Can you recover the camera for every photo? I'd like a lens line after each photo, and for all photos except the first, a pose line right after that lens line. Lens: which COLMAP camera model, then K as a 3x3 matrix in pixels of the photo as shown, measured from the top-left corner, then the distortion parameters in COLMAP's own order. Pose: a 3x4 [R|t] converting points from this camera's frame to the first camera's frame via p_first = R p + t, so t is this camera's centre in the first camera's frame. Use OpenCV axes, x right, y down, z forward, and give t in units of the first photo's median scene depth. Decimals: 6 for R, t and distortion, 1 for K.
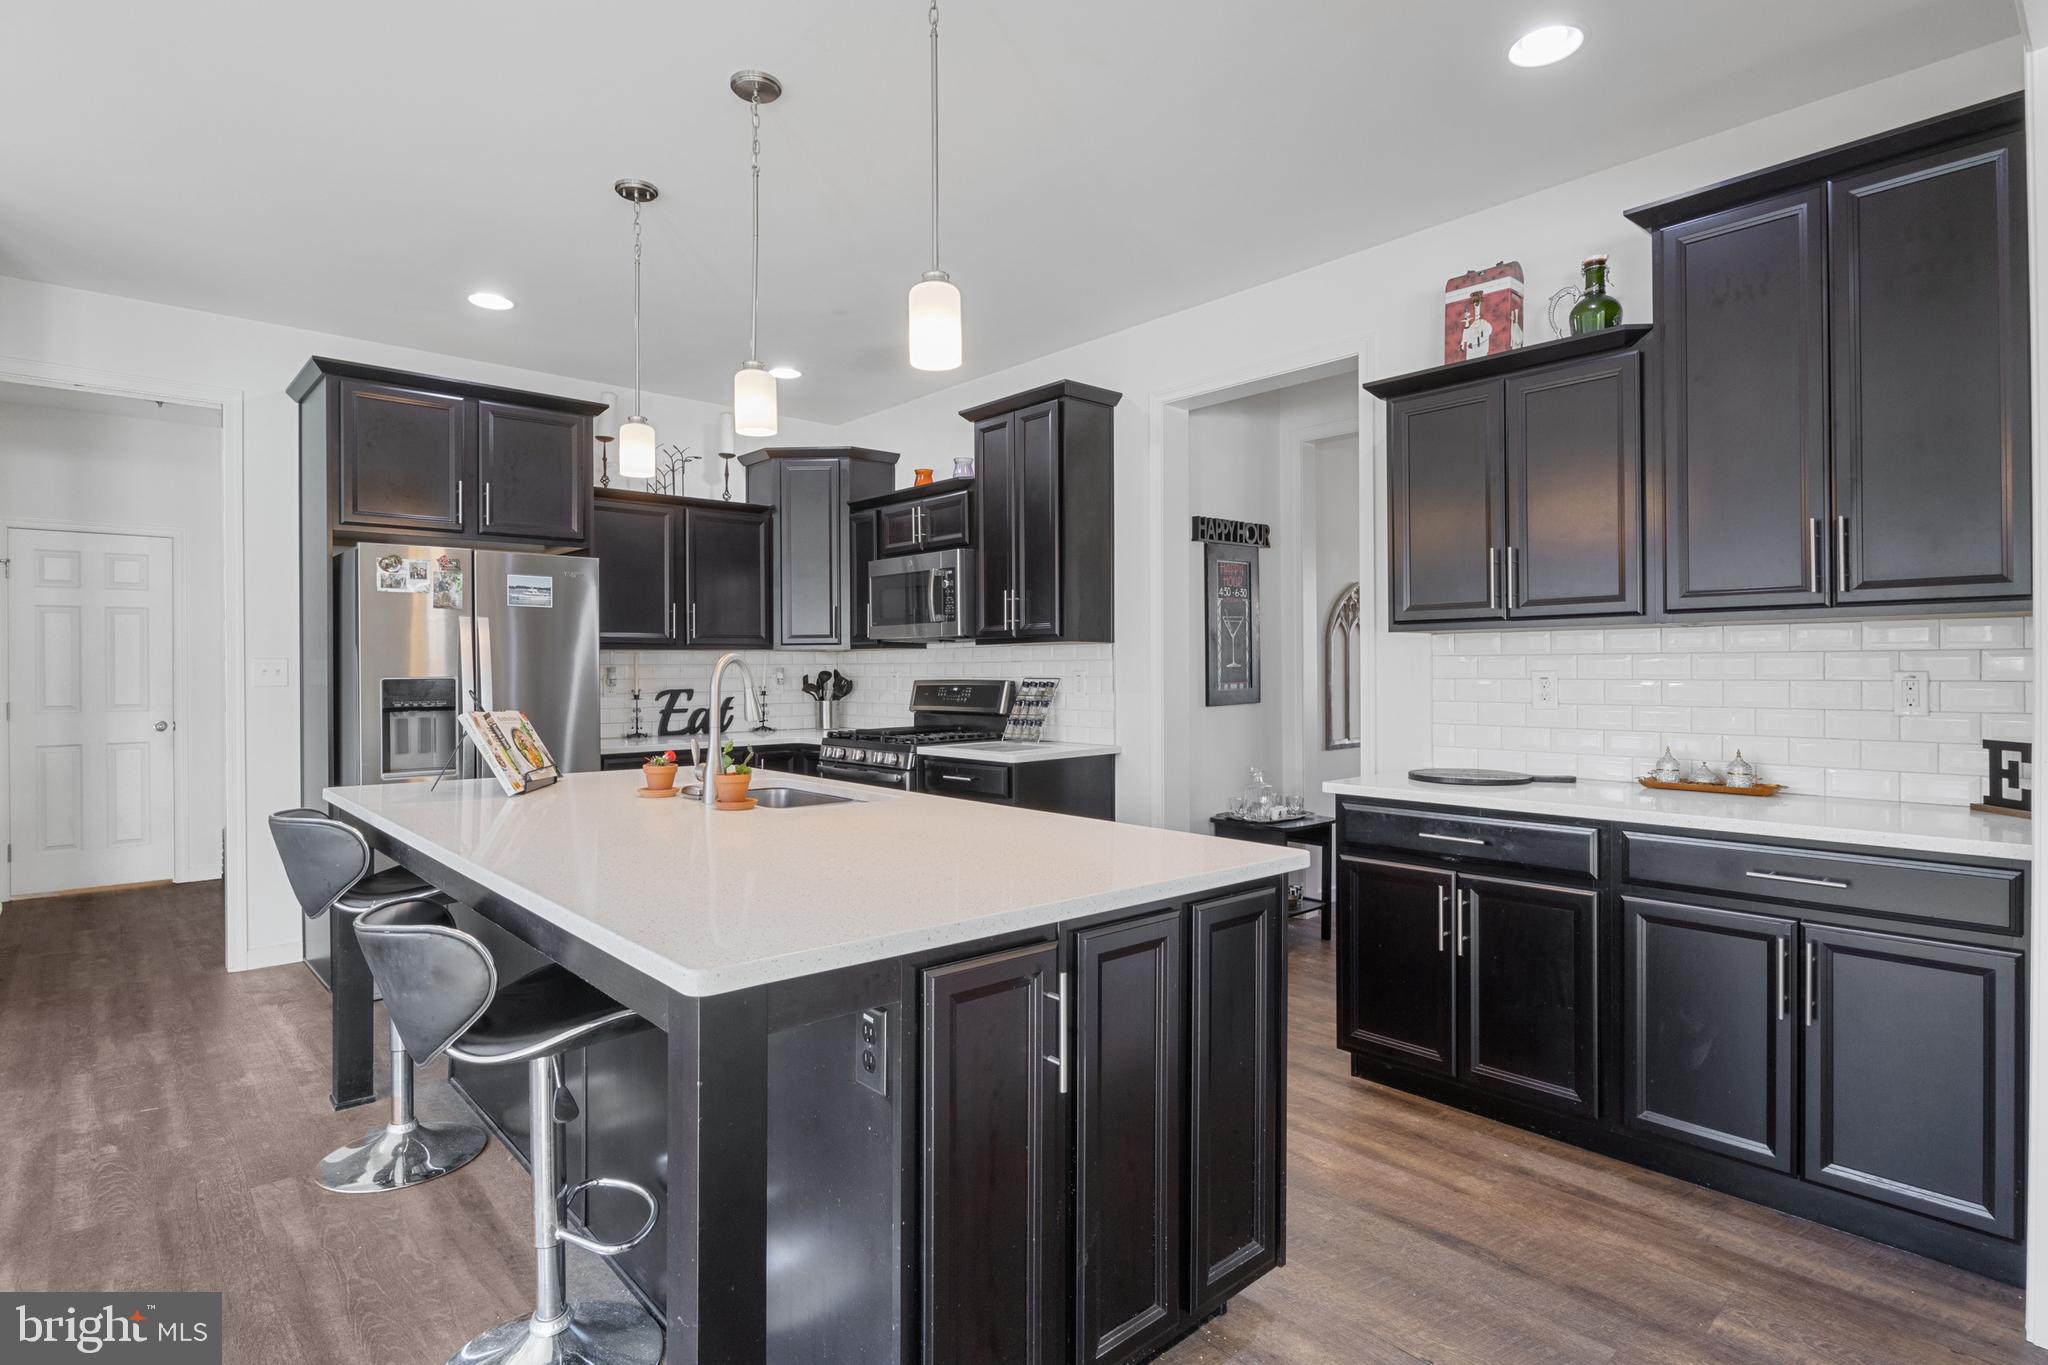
lens RADIAL K [[1027.3, 0, 1023.2], [0, 1027.3, 674.8], [0, 0, 1]] dist [-0.011378, 0.003117]
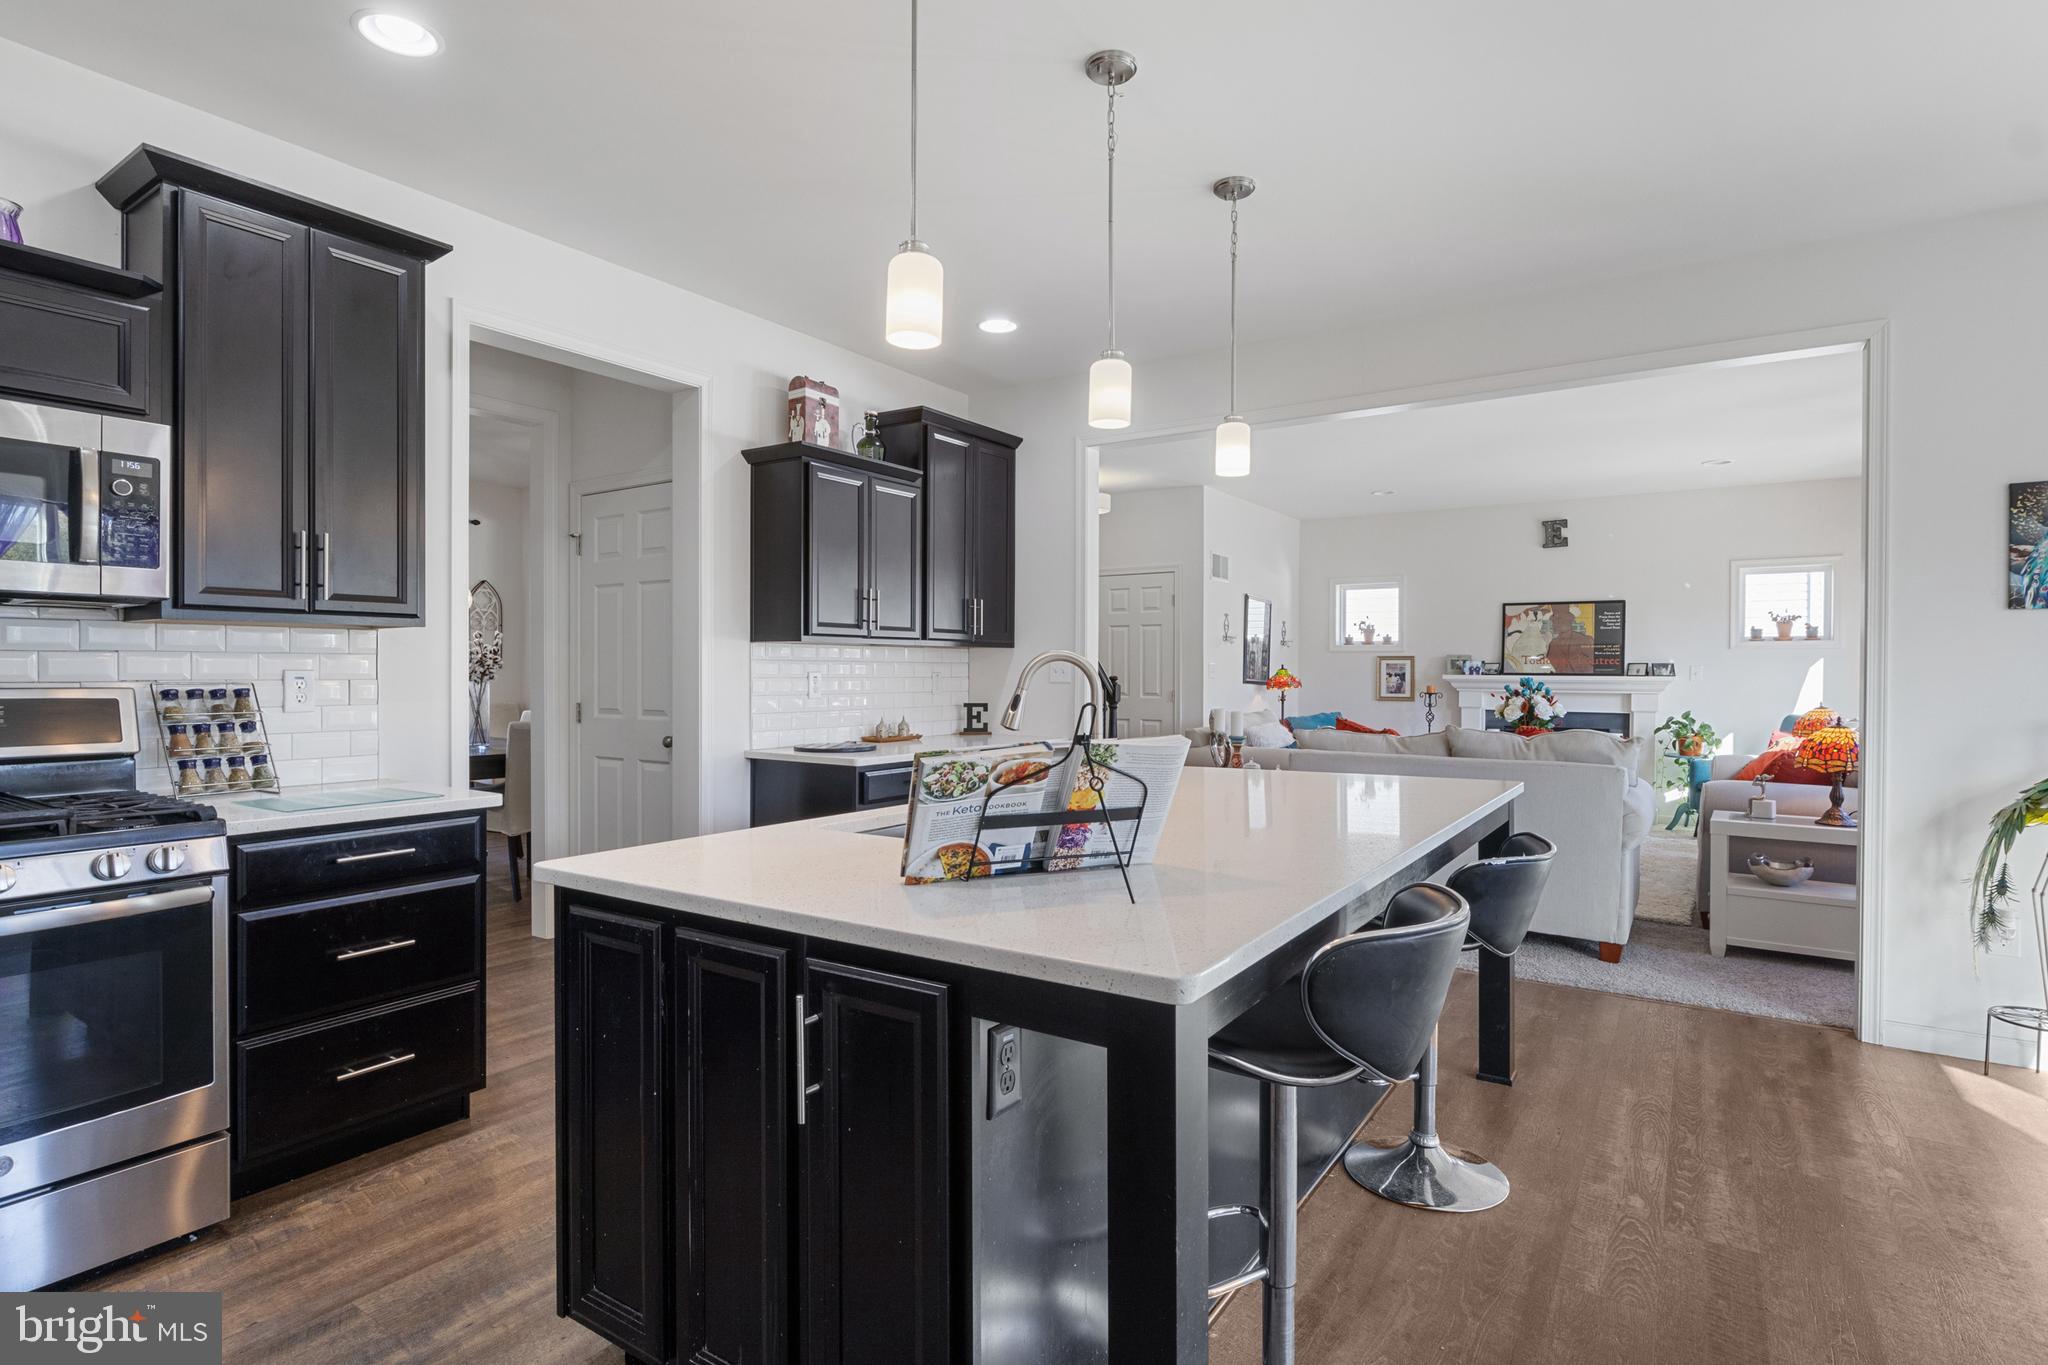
lens RADIAL K [[1027.3, 0, 1017.4], [0, 1027.3, 677.9], [0, 0, 1]] dist [-0.011378, 0.003117]
pose [[-0.238556, -0.004836, 0.971117, -0.726547], [0.001146, 0.999986, 0.005261, -0.002087], [-0.971128, 0.002368, -0.238547, 0.807509]]
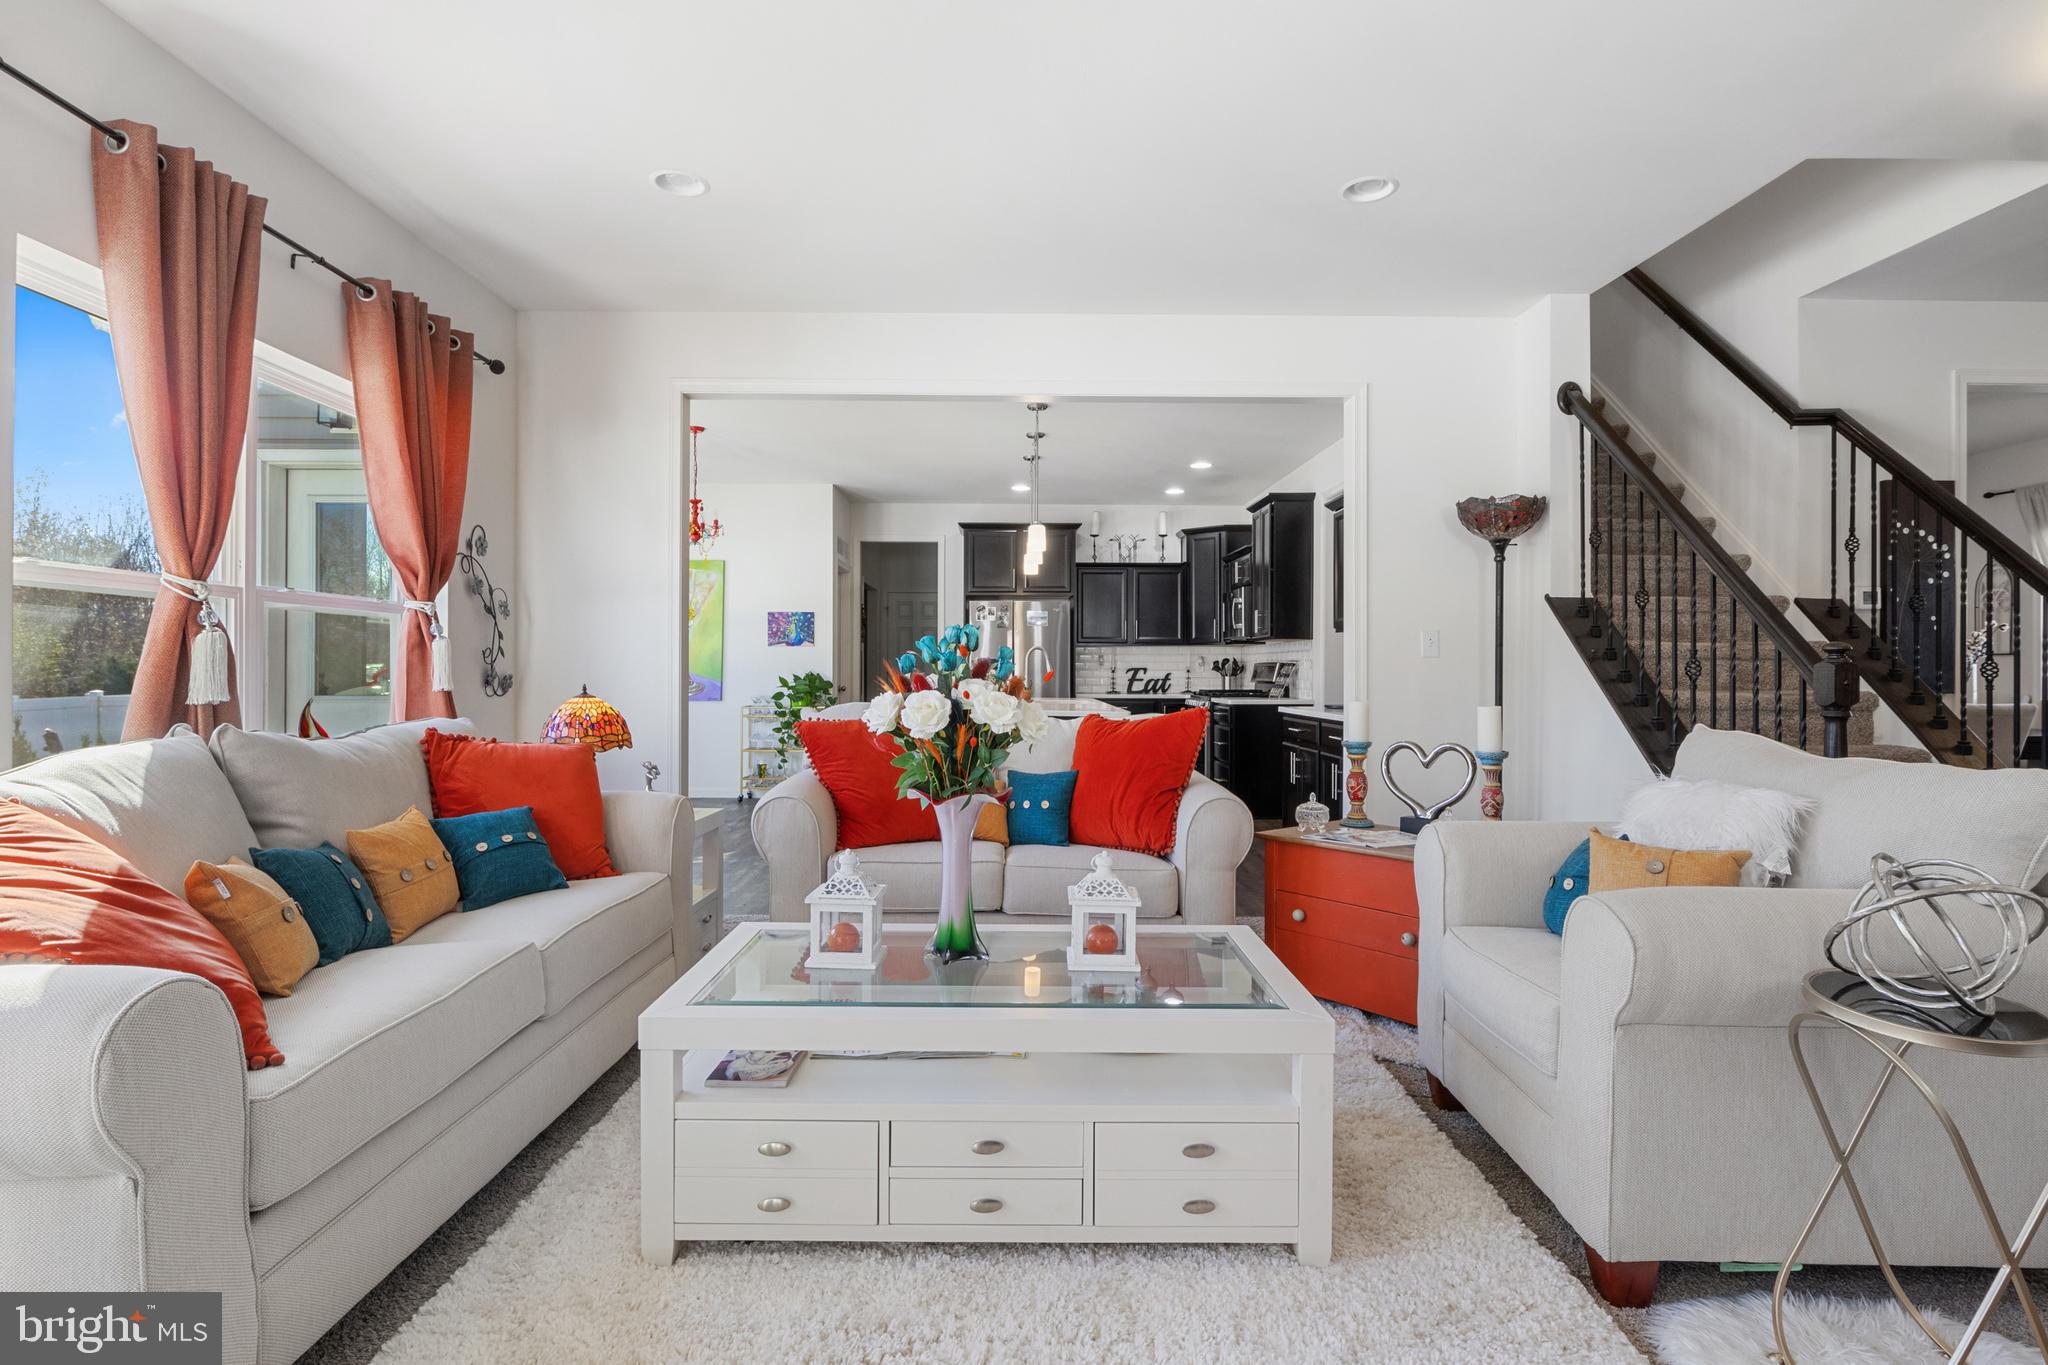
lens RADIAL K [[1027.3, 0, 1020.8], [0, 1027.3, 672.1], [0, 0, 1]] dist [-0.011378, 0.003117]
pose [[0.754908, 0.009568, -0.655761, 0.913319], [-0.011492, 0.999933, 0.001361, 0.028395], [0.655731, 0.006509, 0.754967, -0.657823]]
